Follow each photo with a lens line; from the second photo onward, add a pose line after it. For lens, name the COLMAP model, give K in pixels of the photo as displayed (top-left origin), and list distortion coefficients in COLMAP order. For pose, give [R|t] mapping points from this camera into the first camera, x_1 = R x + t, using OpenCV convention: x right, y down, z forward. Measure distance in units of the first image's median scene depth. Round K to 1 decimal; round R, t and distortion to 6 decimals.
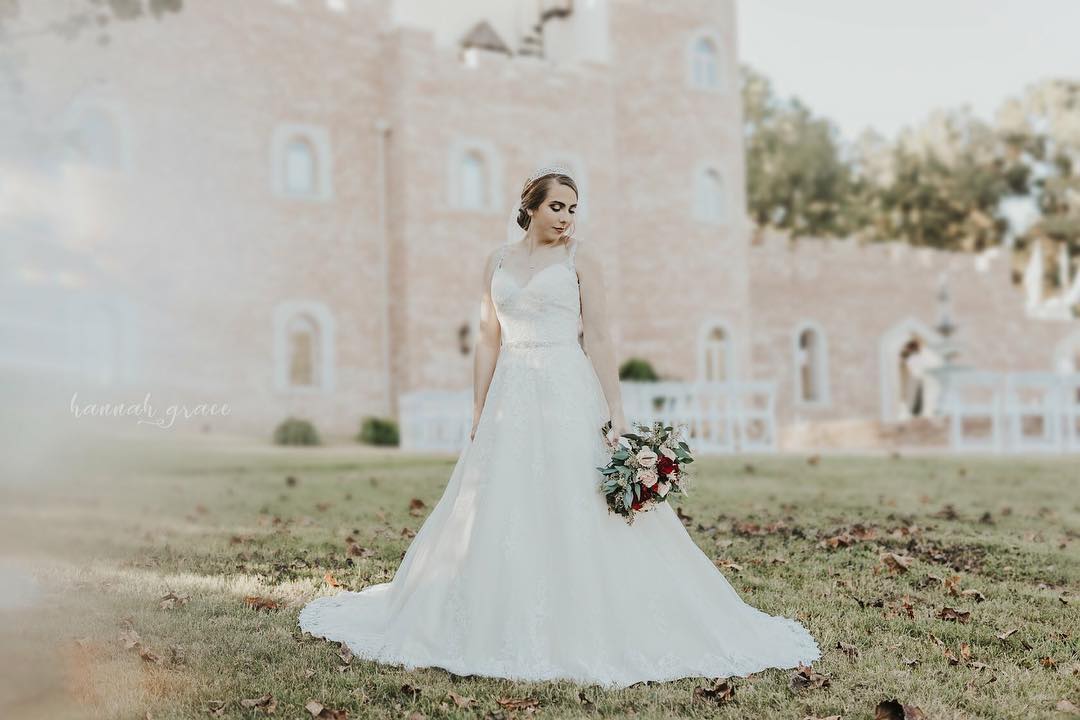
lens RADIAL K [[1529.3, 0, 537.3], [0, 1529.3, 361.9], [0, 0, 1]] dist [-0.015796, 0.000000]
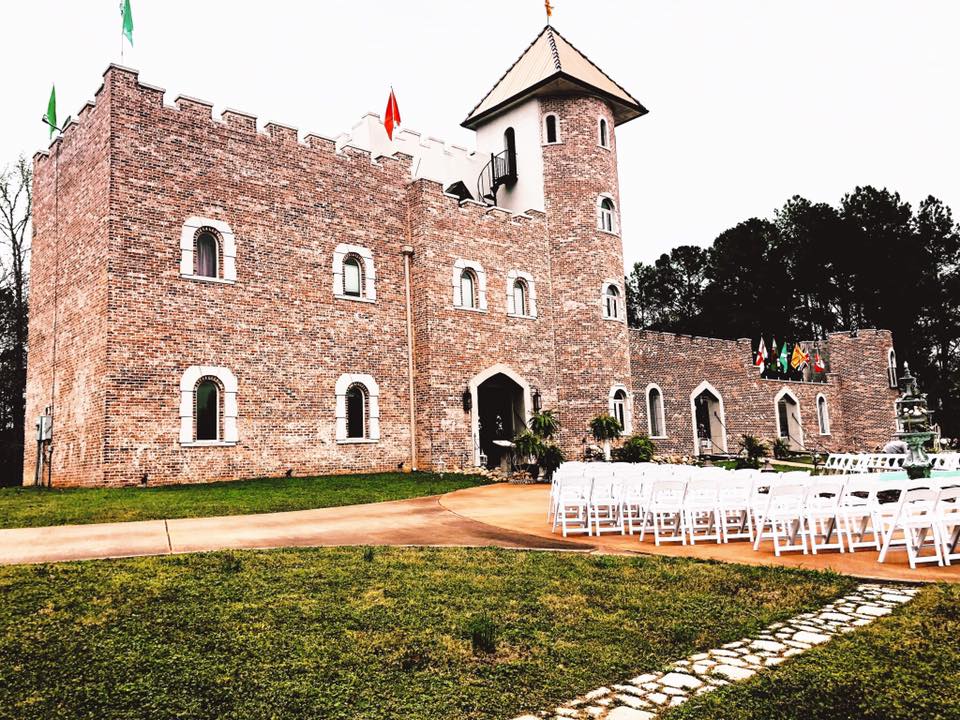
lens RADIAL K [[783.1, 0, 481.3], [0, 783.1, 359.3], [0, 0, 1]] dist [0.092969, -0.016672]
pose [[0.988025, 0.001417, 0.154284, -0.146226], [0.005324, 0.999049, -0.043265, -0.021521], [-0.154199, 0.043568, 0.987079, 0.280847]]
